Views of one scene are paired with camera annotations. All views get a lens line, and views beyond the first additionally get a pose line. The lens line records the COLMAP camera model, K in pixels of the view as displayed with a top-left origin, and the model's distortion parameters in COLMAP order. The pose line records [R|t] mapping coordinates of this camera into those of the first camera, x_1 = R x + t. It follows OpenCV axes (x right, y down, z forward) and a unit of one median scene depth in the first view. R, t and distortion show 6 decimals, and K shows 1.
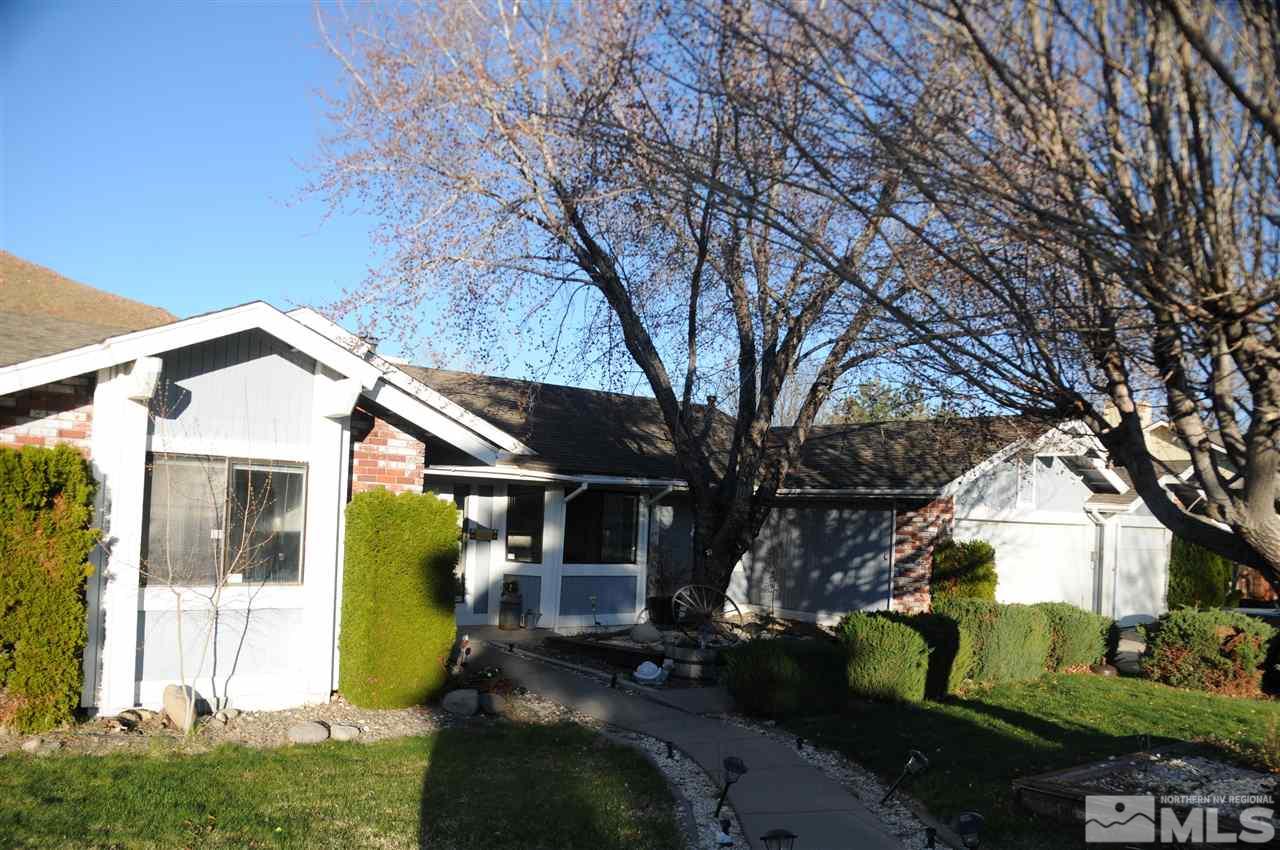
lens RADIAL K [[959.4, 0, 643.9], [0, 959.4, 473.3], [0, 0, 1]] dist [-0.089811, 0.089783]
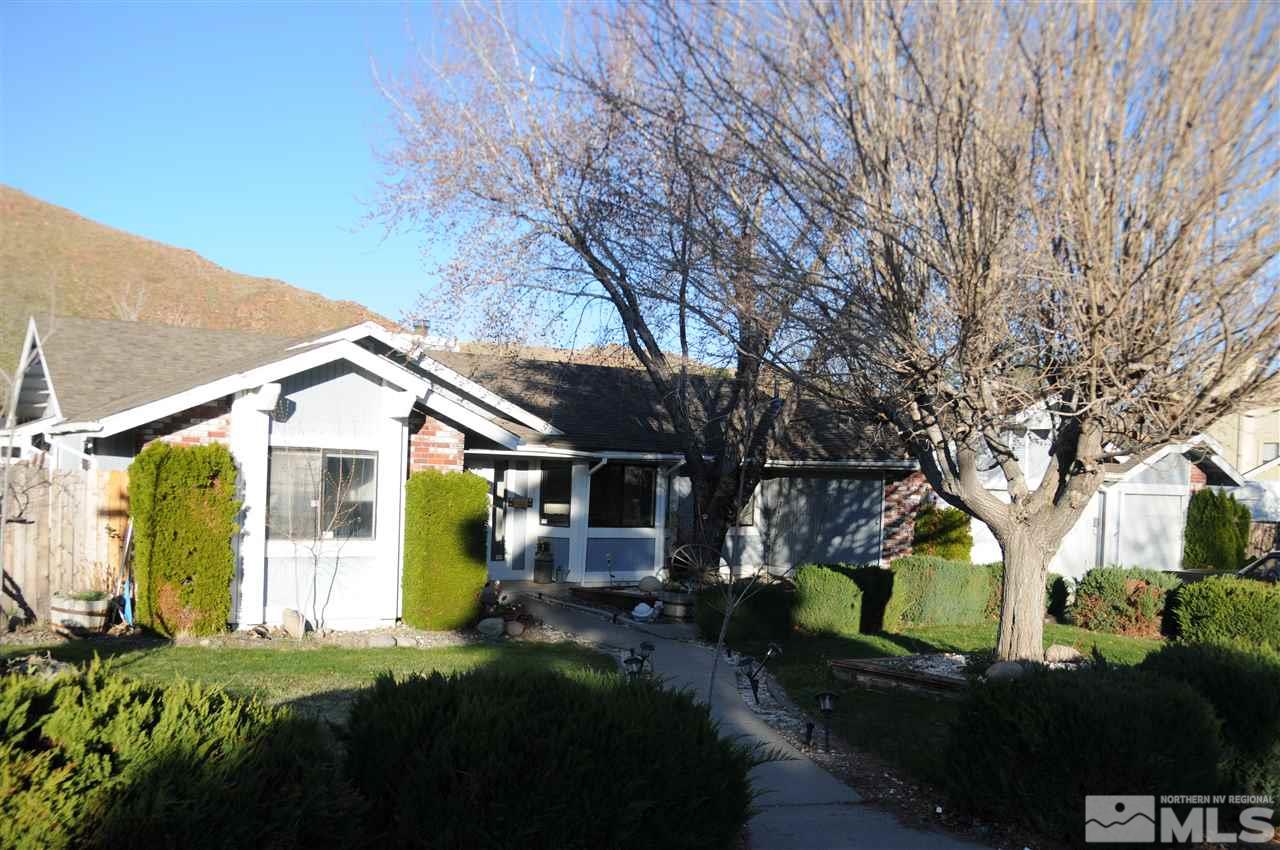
lens RADIAL K [[1085.4, 0, 638.3], [0, 1085.4, 460.9], [0, 0, 1]] dist [-0.002893, 0.002511]
pose [[0.996361, -0.006352, -0.084996, 0.117199], [0.008496, 0.999654, 0.024885, -0.025118], [0.084808, -0.025517, 0.996071, -0.403626]]
